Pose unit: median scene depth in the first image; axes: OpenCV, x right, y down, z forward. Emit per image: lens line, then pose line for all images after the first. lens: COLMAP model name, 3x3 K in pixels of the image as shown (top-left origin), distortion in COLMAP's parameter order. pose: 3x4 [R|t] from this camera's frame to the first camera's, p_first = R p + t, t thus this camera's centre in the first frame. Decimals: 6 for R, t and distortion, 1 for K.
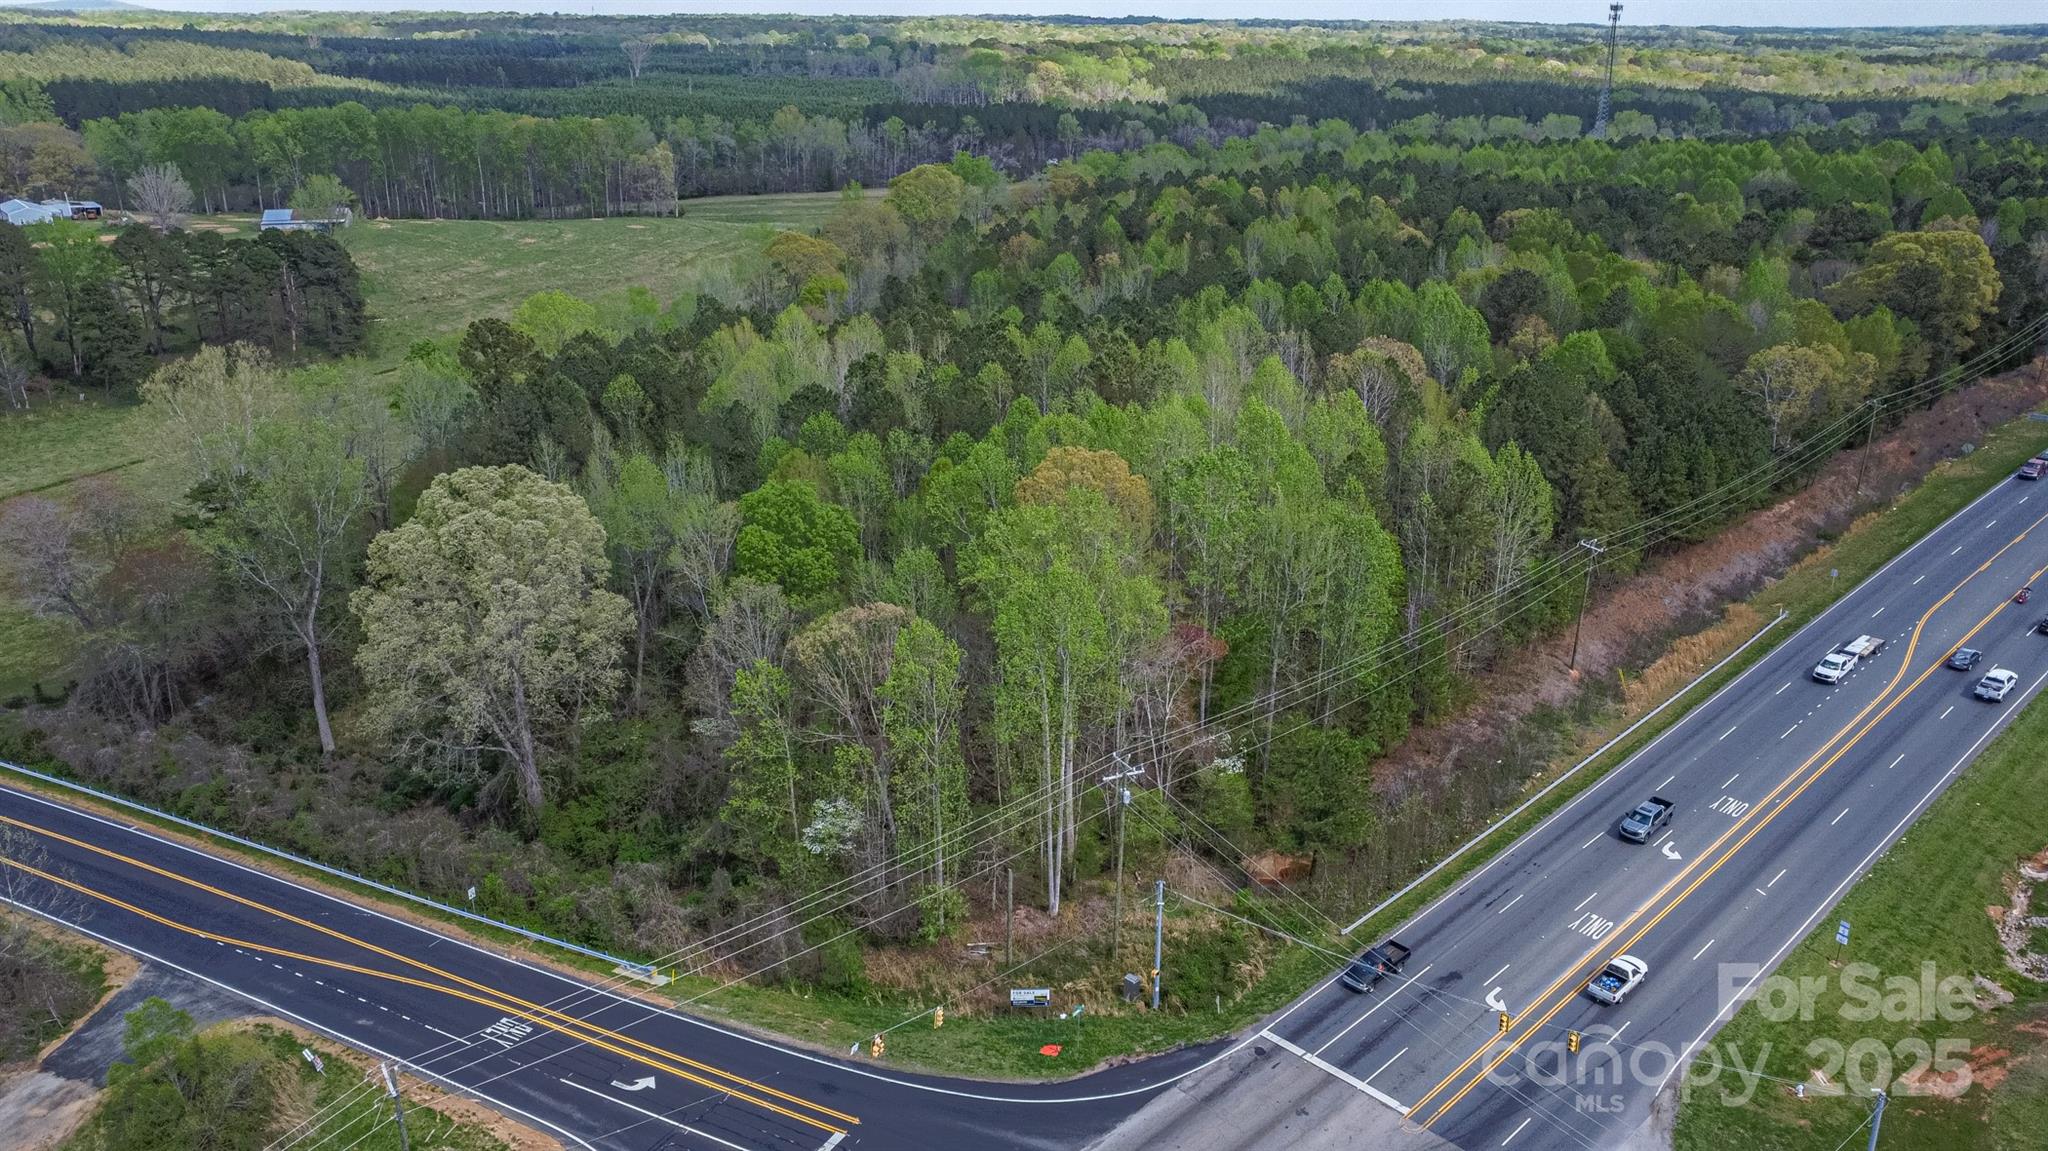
lens RADIAL K [[1488.2, 0, 1031.7], [0, 1488.2, 588.5], [0, 0, 1]] dist [-0.119200, 0.170139]
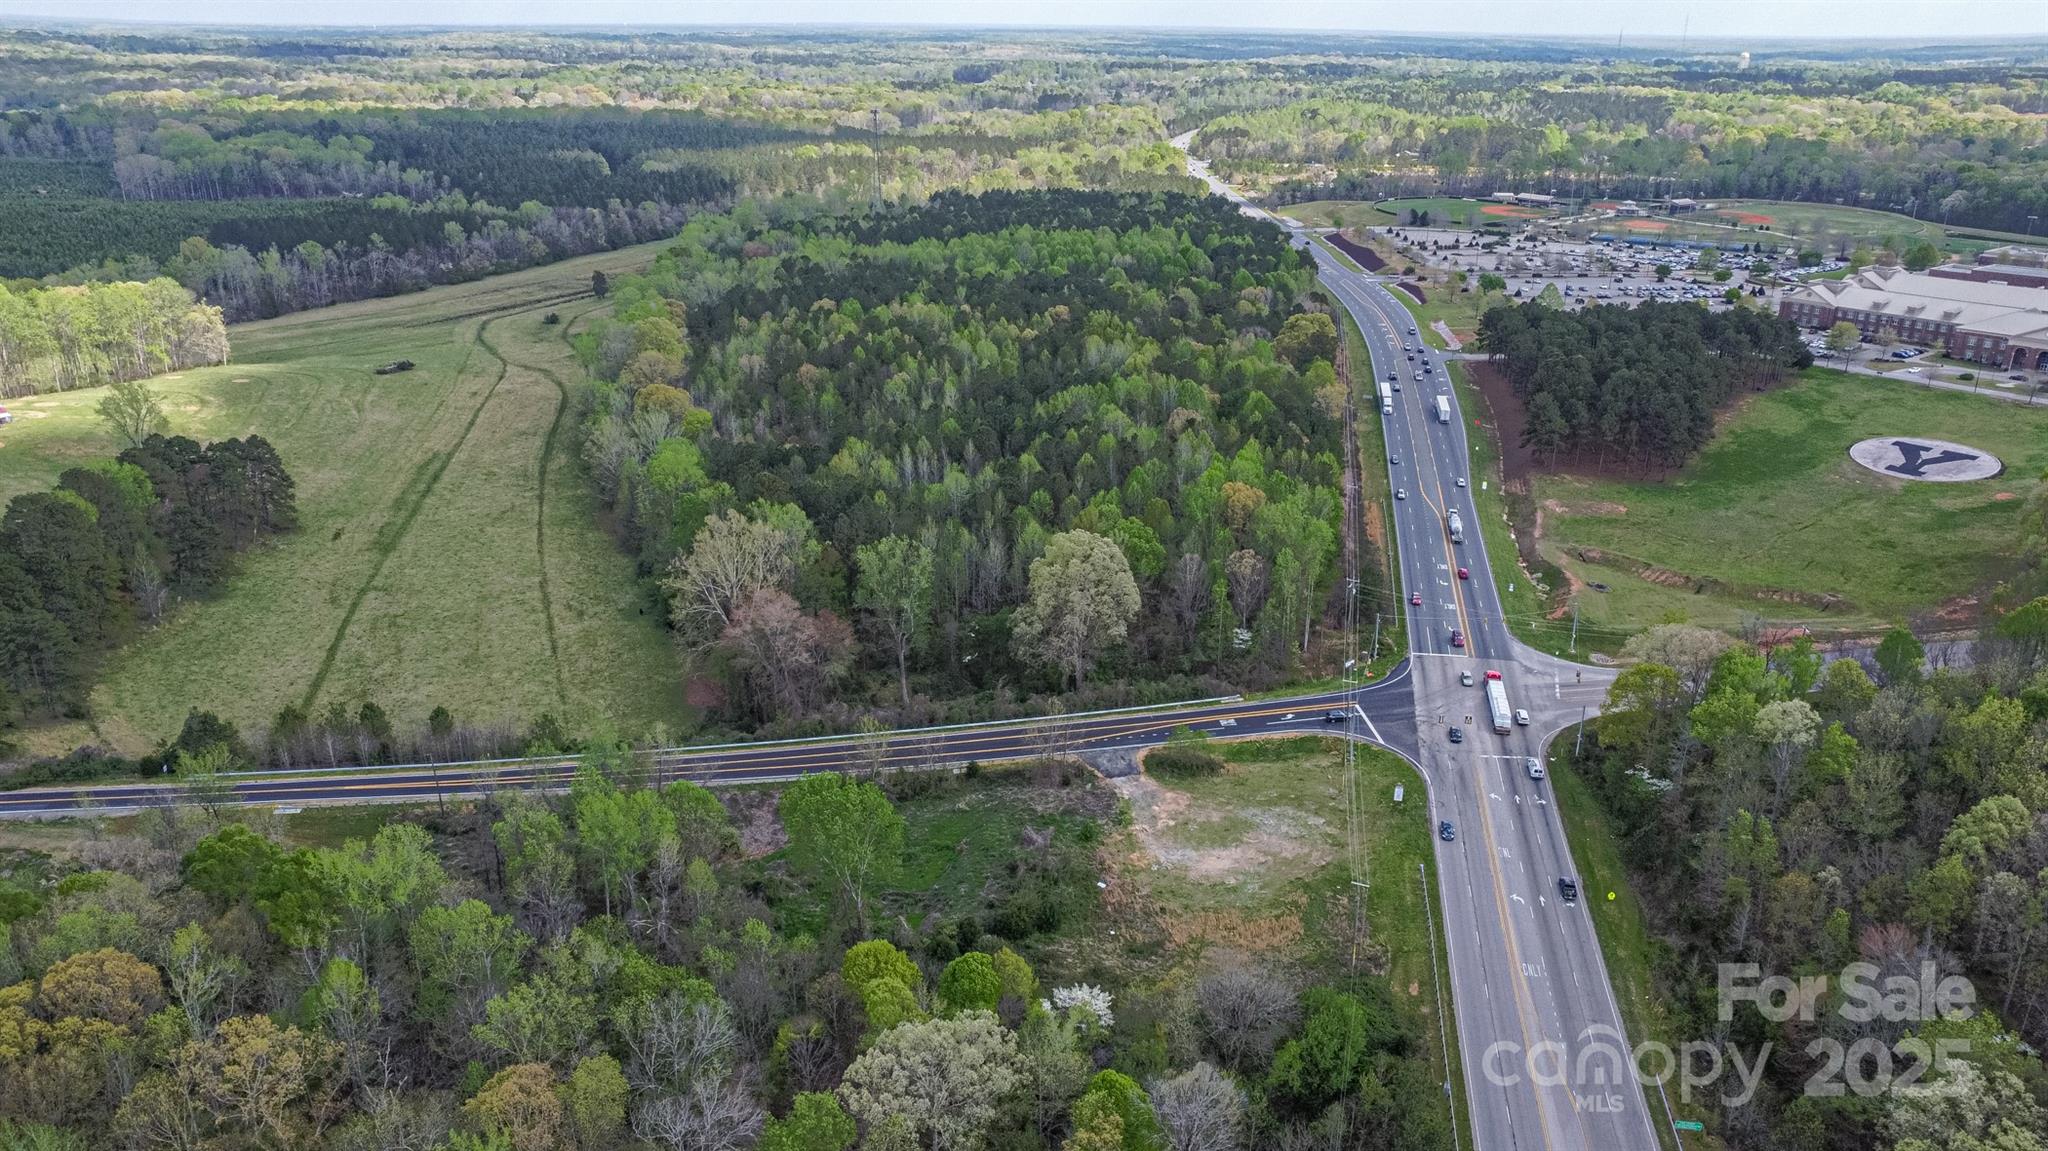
lens RADIAL K [[1503.5, 0, 1024.0], [0, 1503.5, 575.5], [0, 0, 1]] dist [-0.135176, 0.192892]
pose [[0.808312, -0.207080, 0.551135, -1.800375], [0.211535, 0.975743, 0.056375, -0.170564], [-0.549440, 0.071015, 0.832510, -0.954441]]
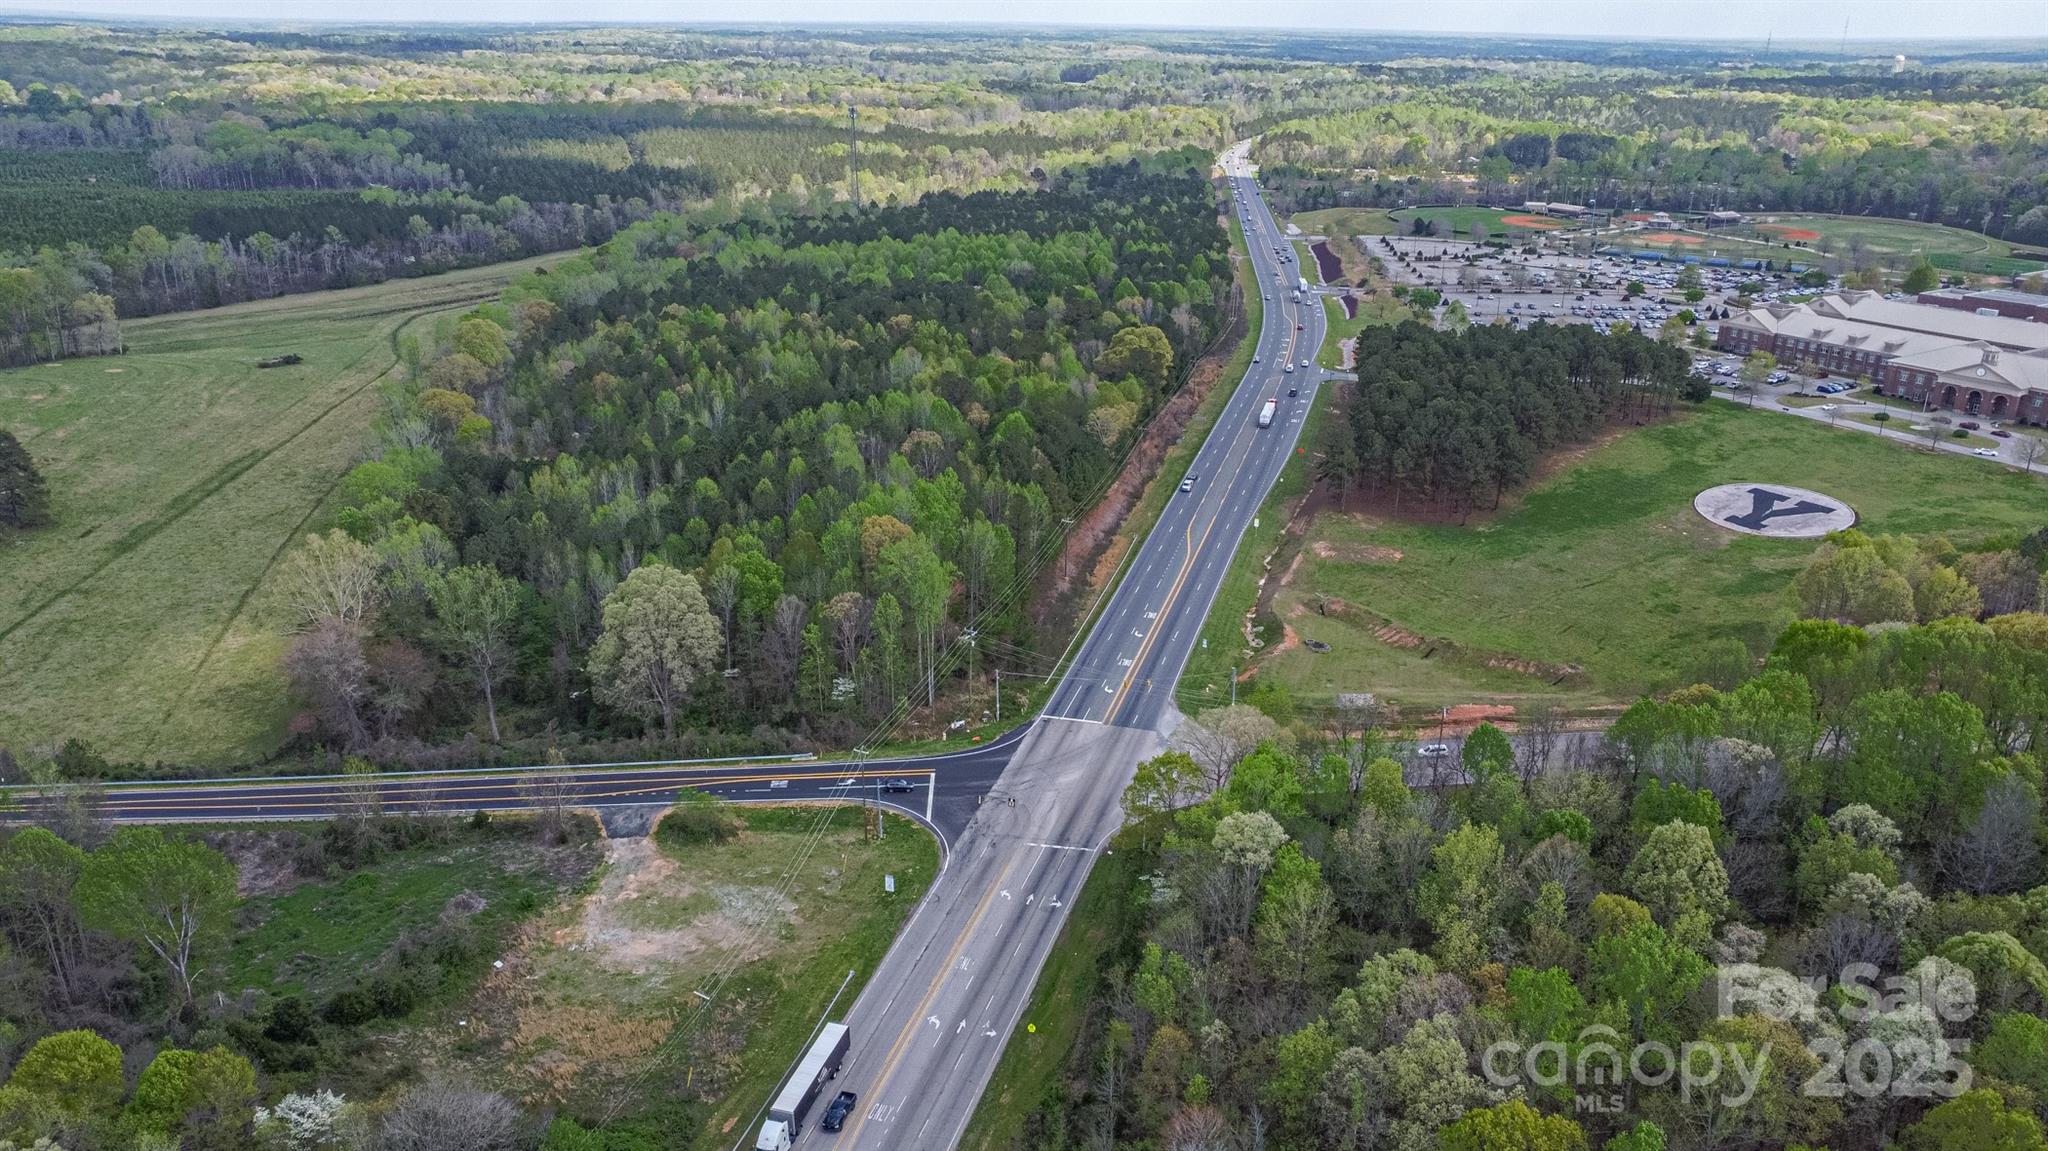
lens RADIAL K [[1503.5, 0, 1024.0], [0, 1503.5, 575.5], [0, 0, 1]] dist [-0.135176, 0.192892]
pose [[0.862162, -0.175088, 0.475417, -0.957584], [0.178359, 0.983206, 0.038646, -0.057878], [-0.474199, 0.051475, 0.878911, -1.208685]]
